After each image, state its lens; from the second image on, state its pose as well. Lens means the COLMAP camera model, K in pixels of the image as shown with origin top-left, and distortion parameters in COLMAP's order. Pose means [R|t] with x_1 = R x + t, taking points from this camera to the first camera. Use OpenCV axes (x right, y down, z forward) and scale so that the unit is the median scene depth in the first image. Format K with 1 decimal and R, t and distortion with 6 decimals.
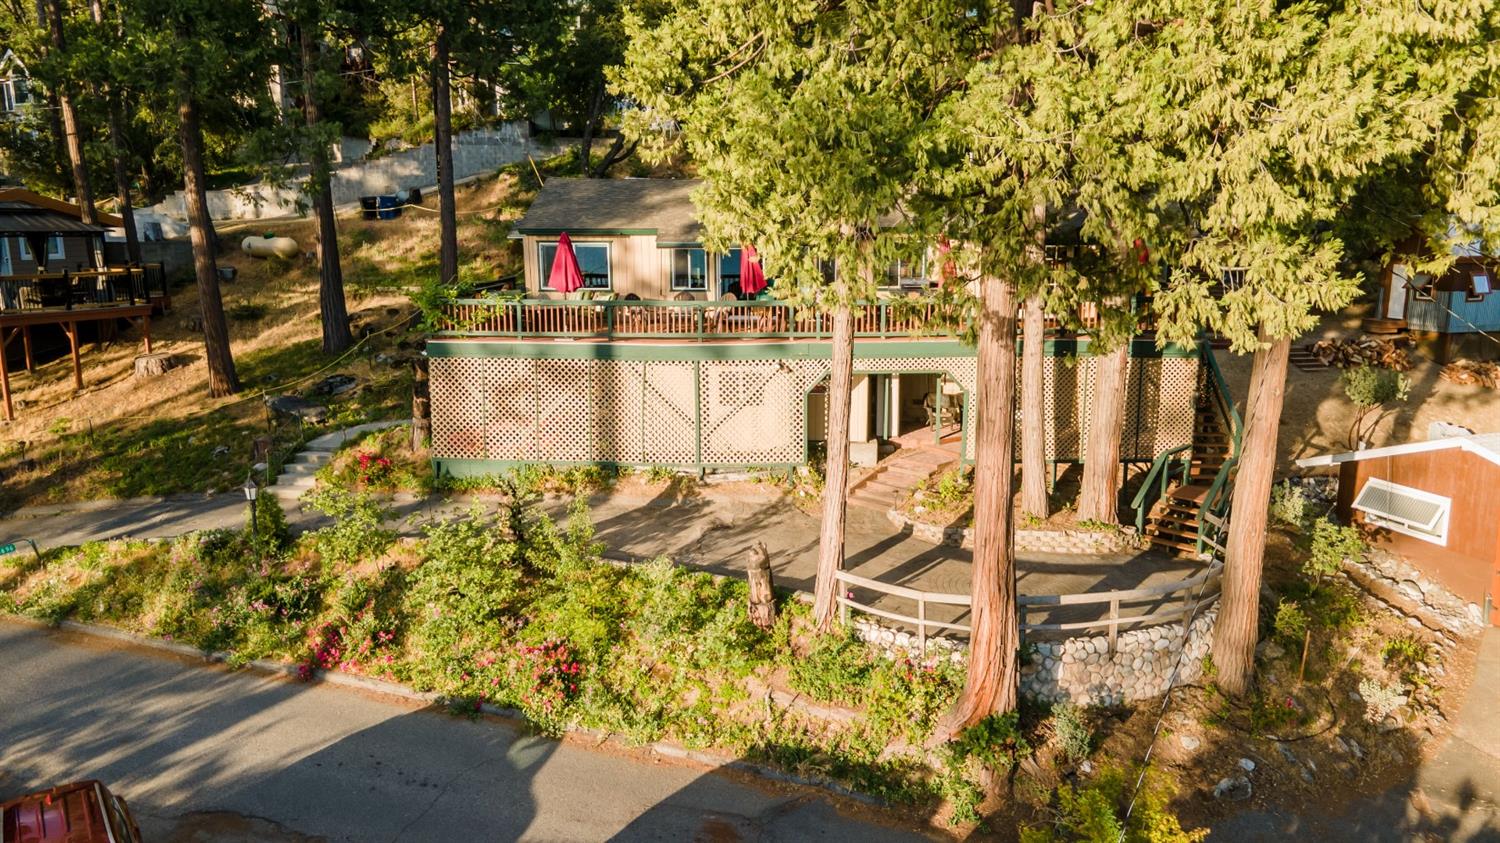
lens RADIAL K [[1098.8, 0, 750.0], [0, 1098.8, 421.5], [0, 0, 1]] dist [0.030648, 0.033413]
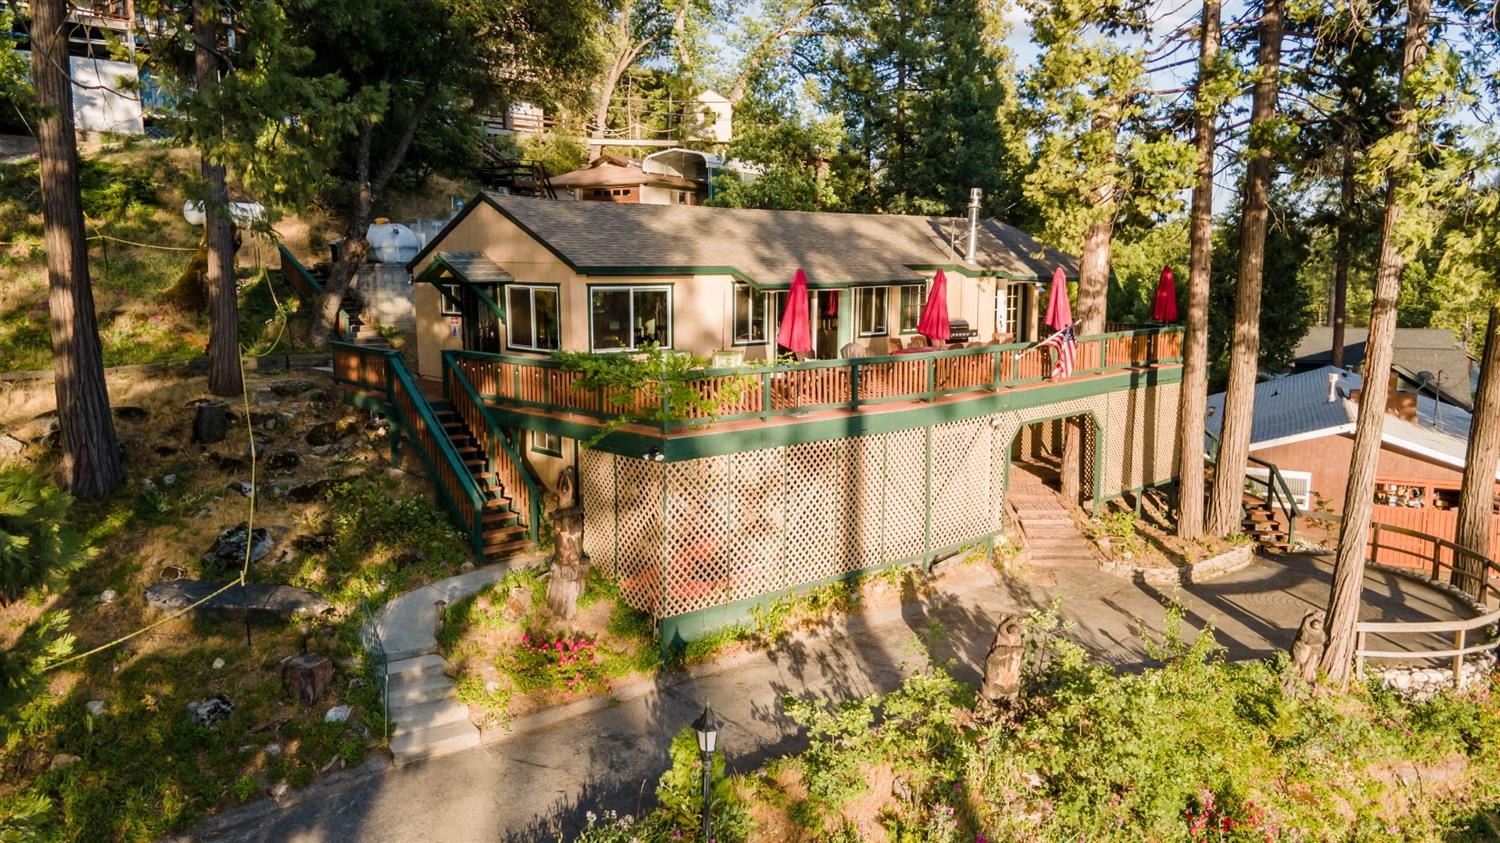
lens RADIAL K [[1098.8, 0, 750.0], [0, 1098.8, 421.5], [0, 0, 1]] dist [0.030648, 0.033413]
pose [[0.707315, -0.097899, 0.700087, -0.696299], [0.129023, 0.991607, 0.008310, -0.080392], [-0.695024, 0.084450, 0.714009, 0.504434]]
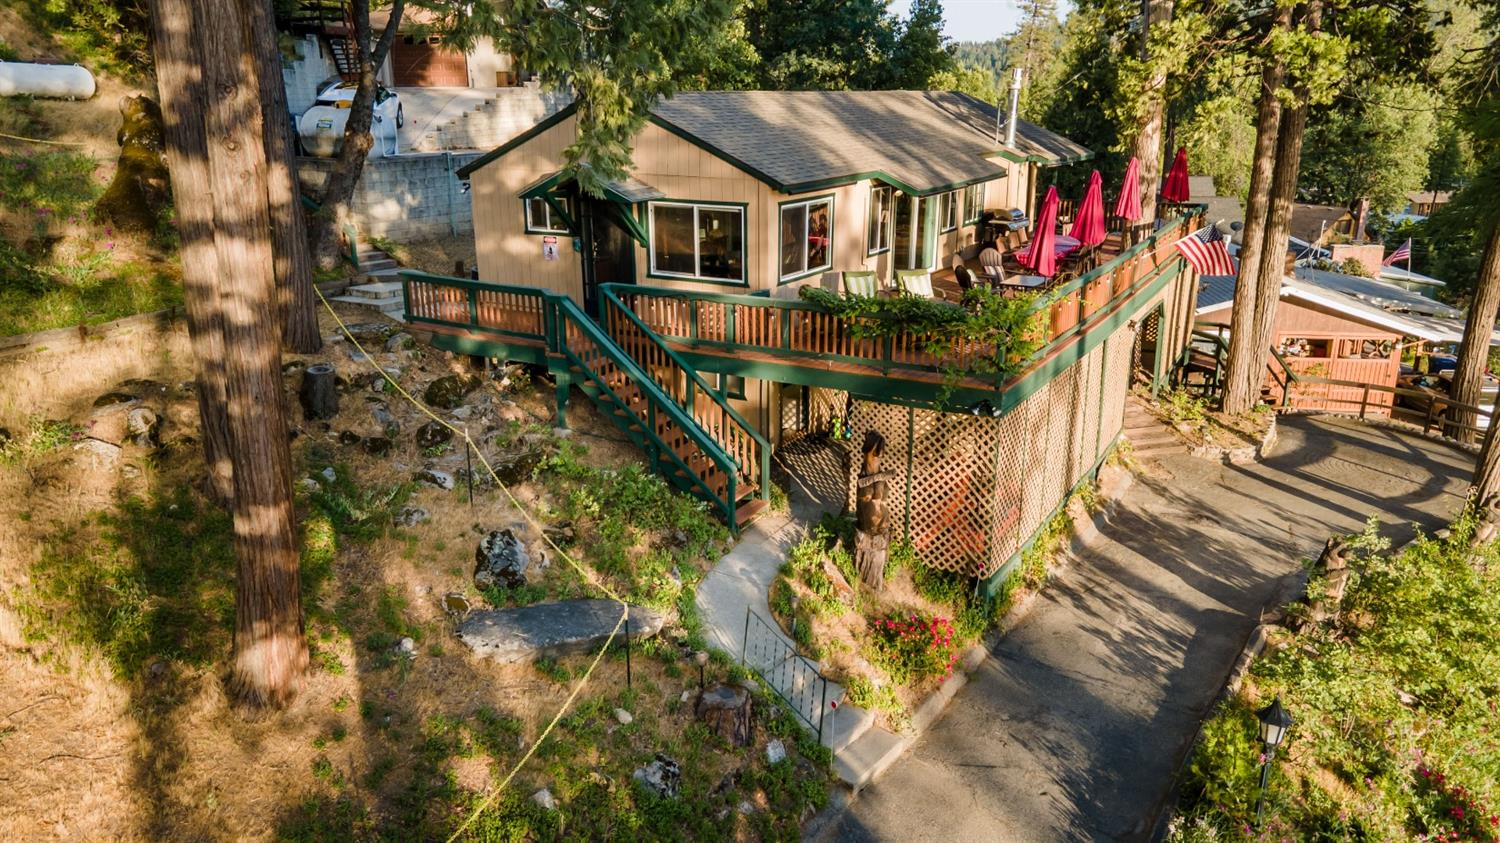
lens RADIAL K [[1098.8, 0, 750.0], [0, 1098.8, 421.5], [0, 0, 1]] dist [0.030648, 0.033413]
pose [[0.459899, -0.253232, 0.851097, -0.846961], [0.166563, 0.966062, 0.197434, -0.192556], [-0.872210, 0.050961, 0.486470, 0.824864]]
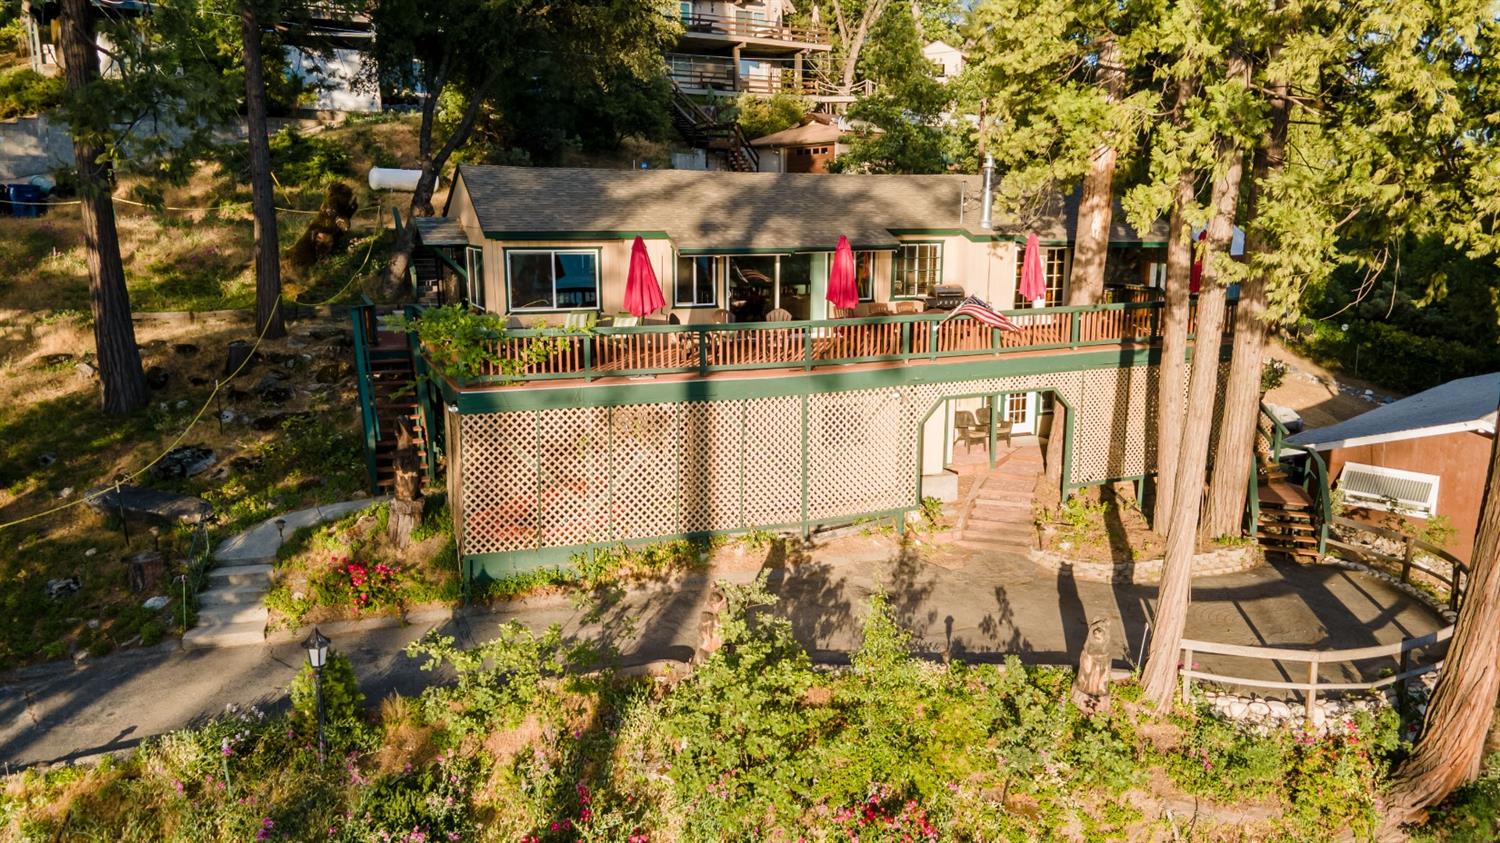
lens RADIAL K [[1098.8, 0, 750.0], [0, 1098.8, 421.5], [0, 0, 1]] dist [0.030648, 0.033413]
pose [[0.902208, -0.075958, 0.424560, -0.420484], [0.076906, 0.996927, 0.014932, -0.049815], [-0.424389, 0.019180, 0.905277, 0.284041]]
